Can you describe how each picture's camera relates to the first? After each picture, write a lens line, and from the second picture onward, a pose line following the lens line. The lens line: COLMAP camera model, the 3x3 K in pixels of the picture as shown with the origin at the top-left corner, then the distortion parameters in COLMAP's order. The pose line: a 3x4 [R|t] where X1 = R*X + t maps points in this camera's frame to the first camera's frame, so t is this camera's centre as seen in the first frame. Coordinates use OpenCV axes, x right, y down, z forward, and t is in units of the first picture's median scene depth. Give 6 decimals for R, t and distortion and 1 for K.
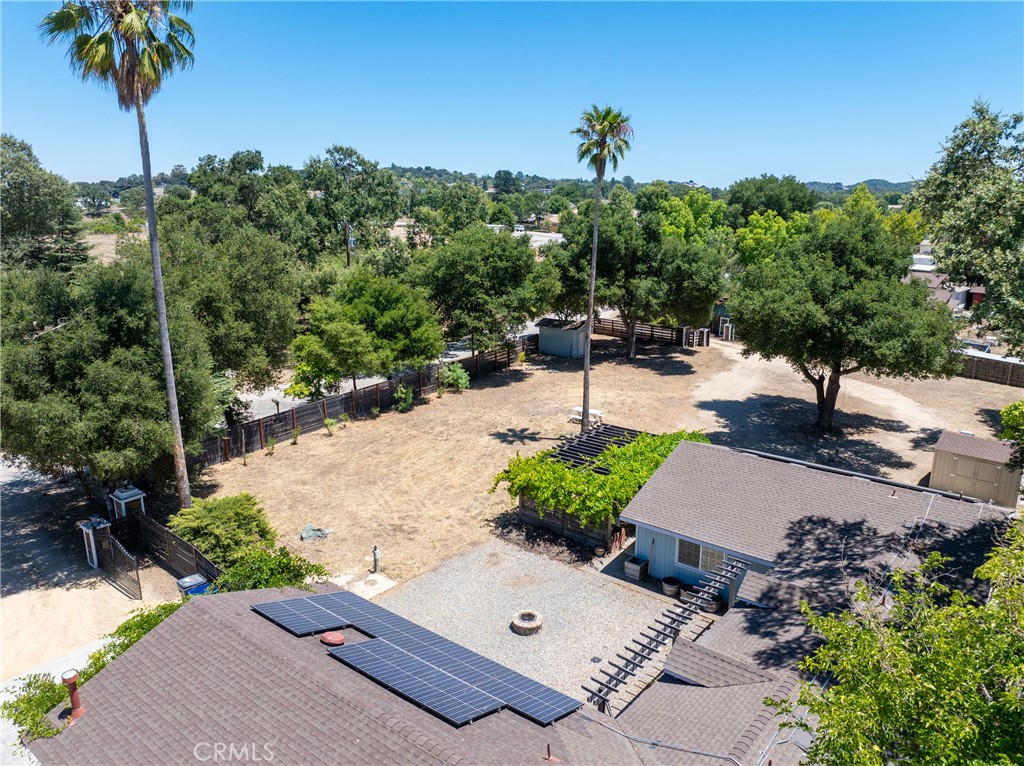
lens RADIAL K [[721.8, 0, 514.3], [0, 721.8, 381.7], [0, 0, 1]] dist [-0.055128, 0.024465]
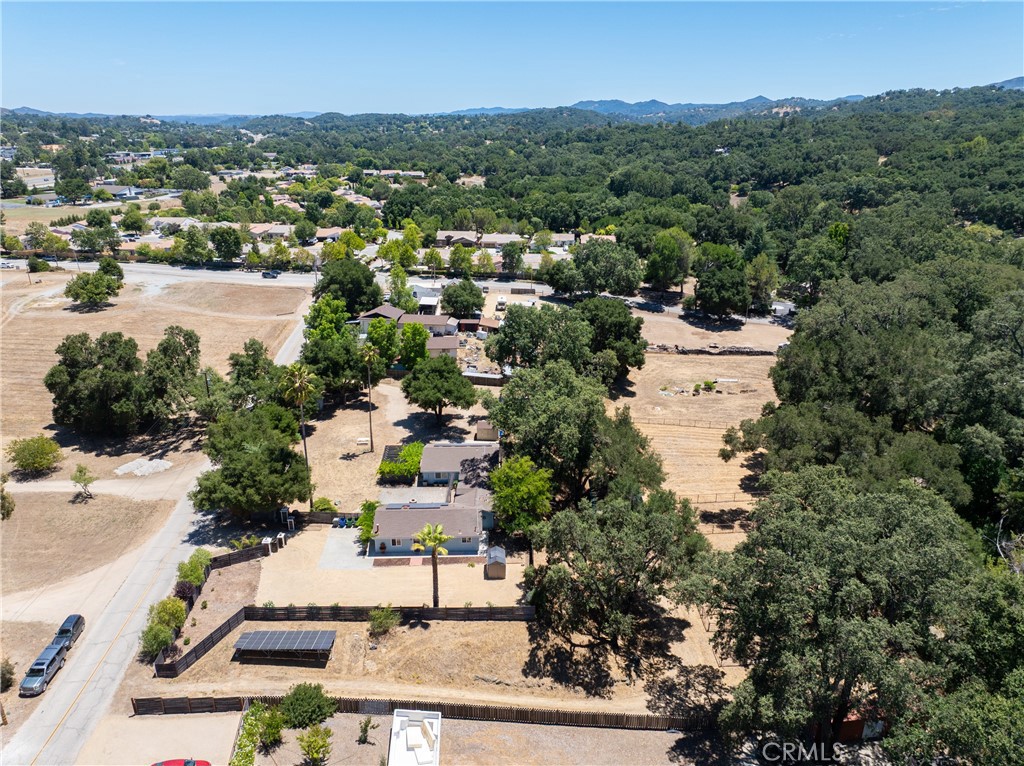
lens RADIAL K [[721.8, 0, 521.1], [0, 721.8, 387.4], [0, 0, 1]] dist [-0.055128, 0.024465]
pose [[0.766028, -0.206000, 0.608905, -1.917123], [0.142645, 0.978117, 0.151455, -0.864005], [-0.626780, -0.029162, 0.778650, -2.652482]]
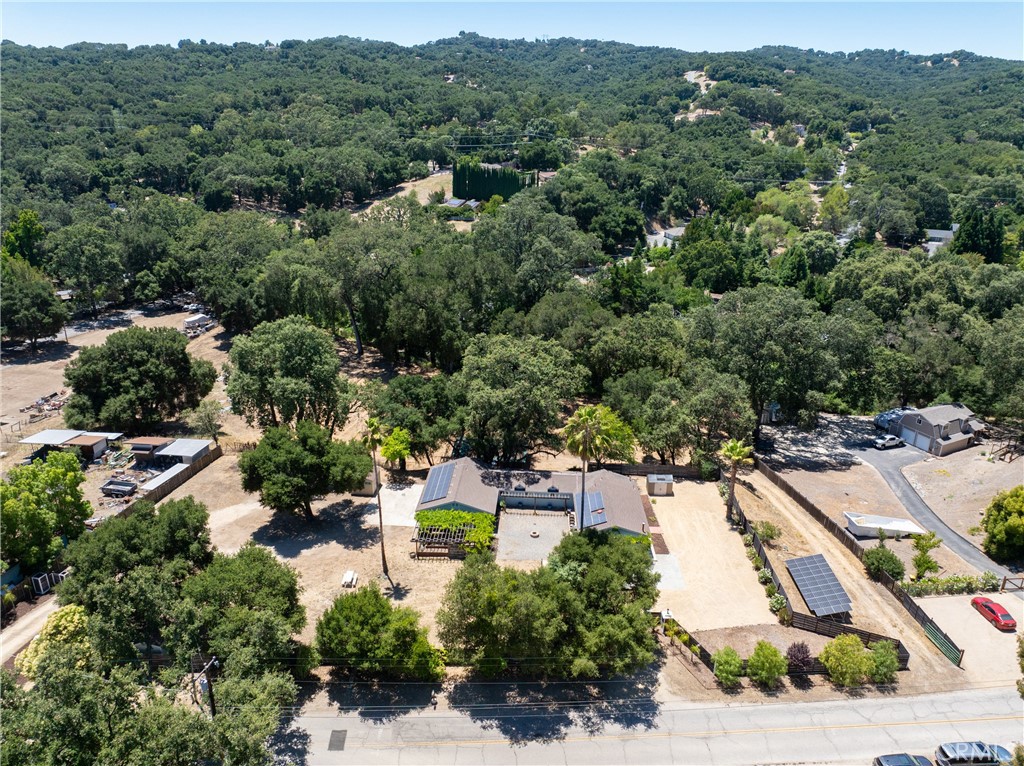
lens RADIAL K [[721.8, 0, 501.8], [0, 721.8, 386.1], [0, 0, 1]] dist [-0.055128, 0.024465]
pose [[-0.584945, -0.283089, 0.760066, -2.404000], [0.205050, 0.855054, 0.476274, -2.055063], [-0.784725, 0.434445, -0.442112, 2.386428]]
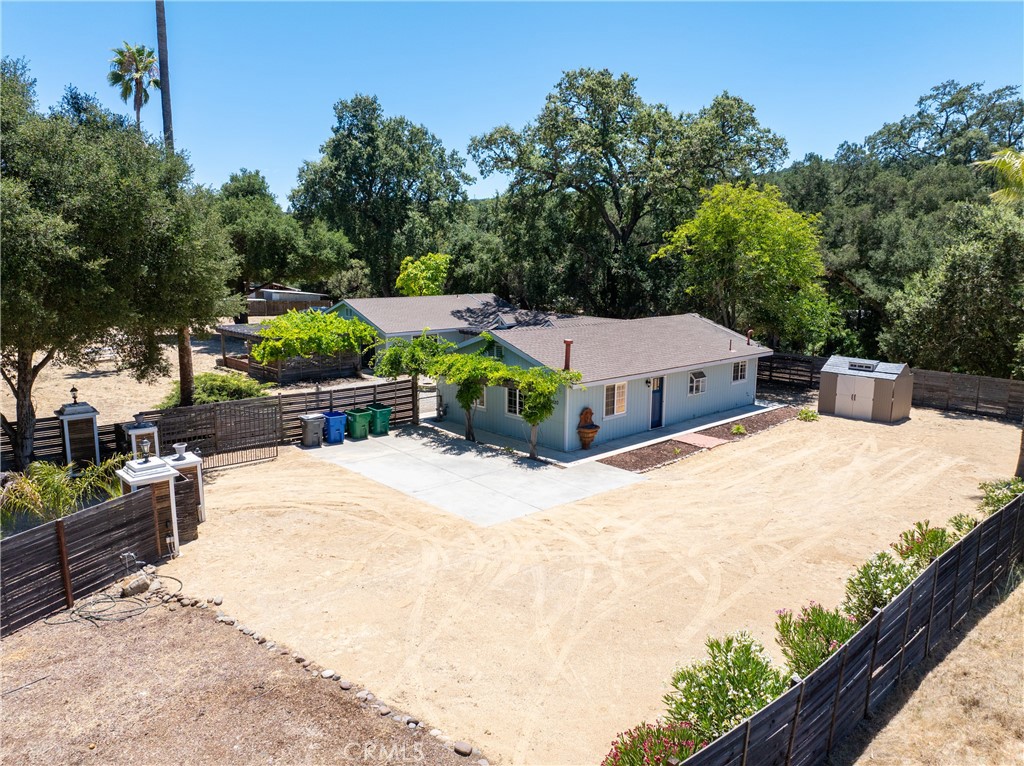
lens RADIAL K [[721.8, 0, 508.5], [0, 721.8, 382.3], [0, 0, 1]] dist [-0.055128, 0.024465]
pose [[0.167839, -0.150733, 0.974223, -1.393322], [0.237428, 0.965332, 0.108453, 0.197473], [-0.956796, 0.213105, 0.197808, 0.526457]]
